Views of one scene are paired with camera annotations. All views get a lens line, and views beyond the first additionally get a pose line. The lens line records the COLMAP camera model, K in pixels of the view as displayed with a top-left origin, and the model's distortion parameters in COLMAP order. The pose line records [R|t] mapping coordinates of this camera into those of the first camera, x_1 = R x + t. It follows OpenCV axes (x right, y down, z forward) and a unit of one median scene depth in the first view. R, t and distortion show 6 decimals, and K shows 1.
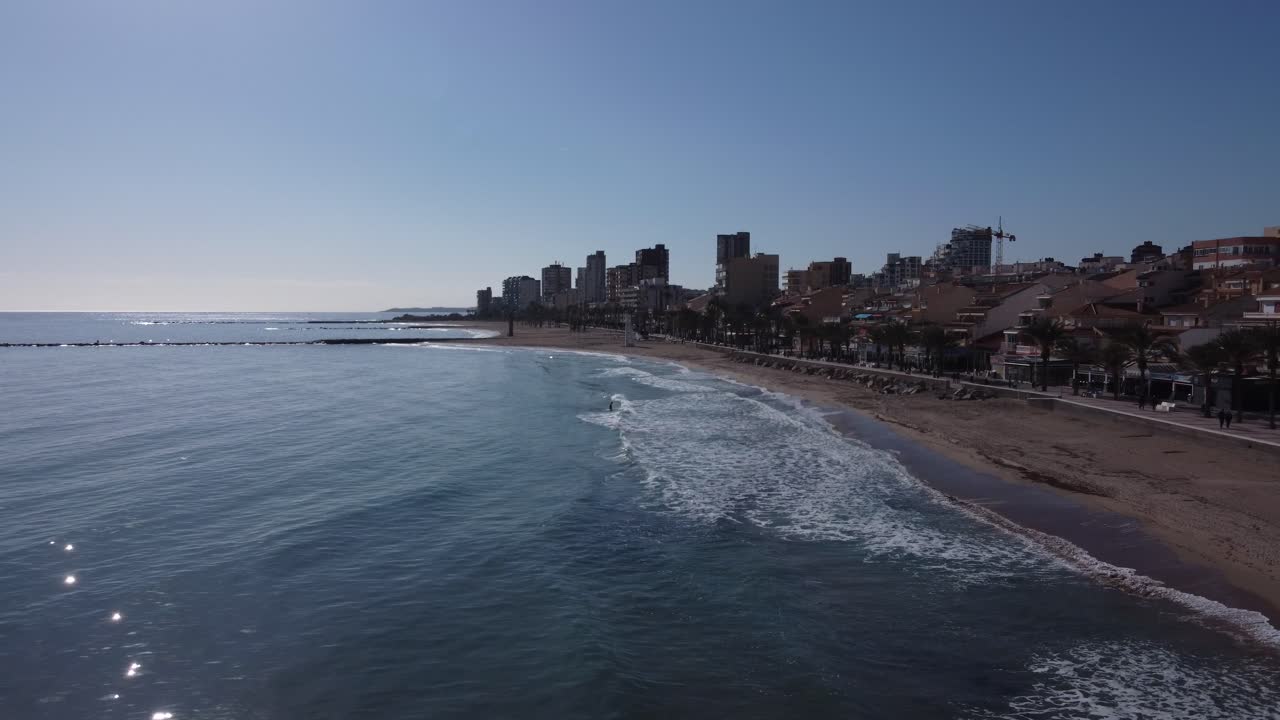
lens RADIAL K [[1040.6, 0, 640.0], [0, 1040.6, 360.0], [0, 0, 1]] dist [0.002566, 0.017189]
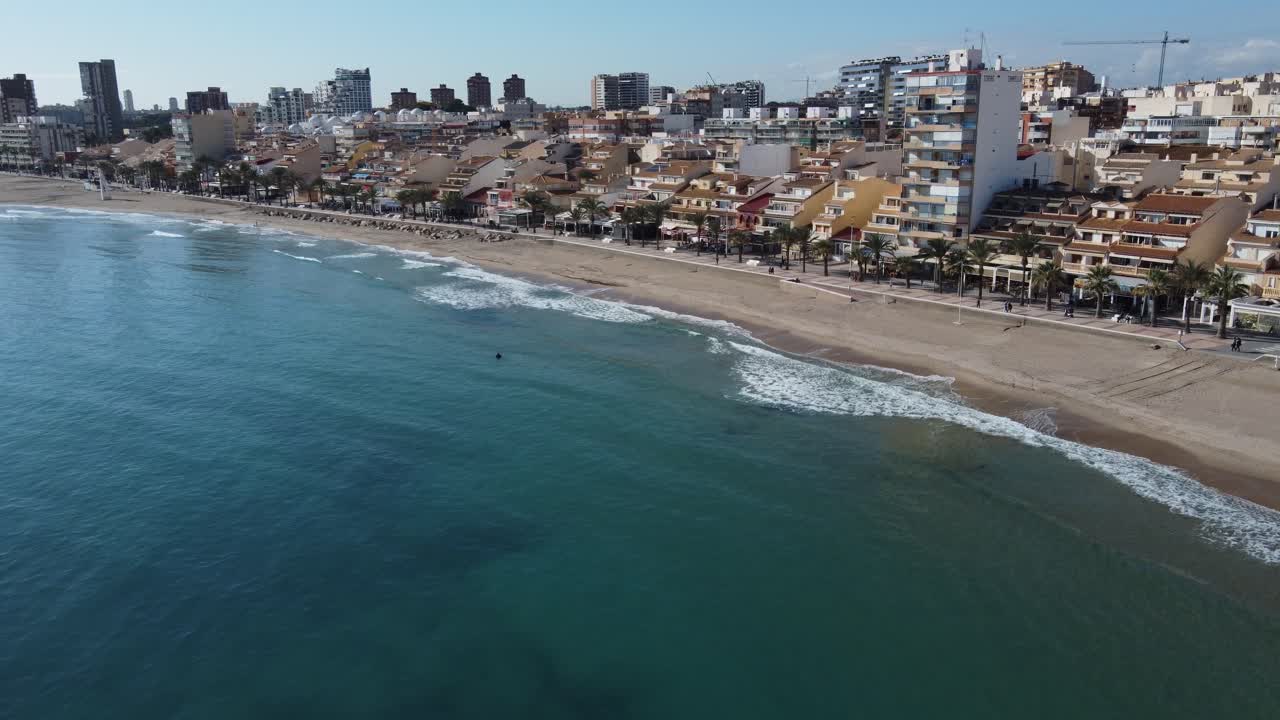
lens RADIAL K [[1040.6, 0, 640.0], [0, 1040.6, 360.0], [0, 0, 1]] dist [0.002566, 0.017189]
pose [[0.808928, -0.143830, 0.570043, -0.120615], [0.038612, 0.980516, 0.192605, -0.021779], [-0.586639, -0.133793, 0.798721, -0.131407]]
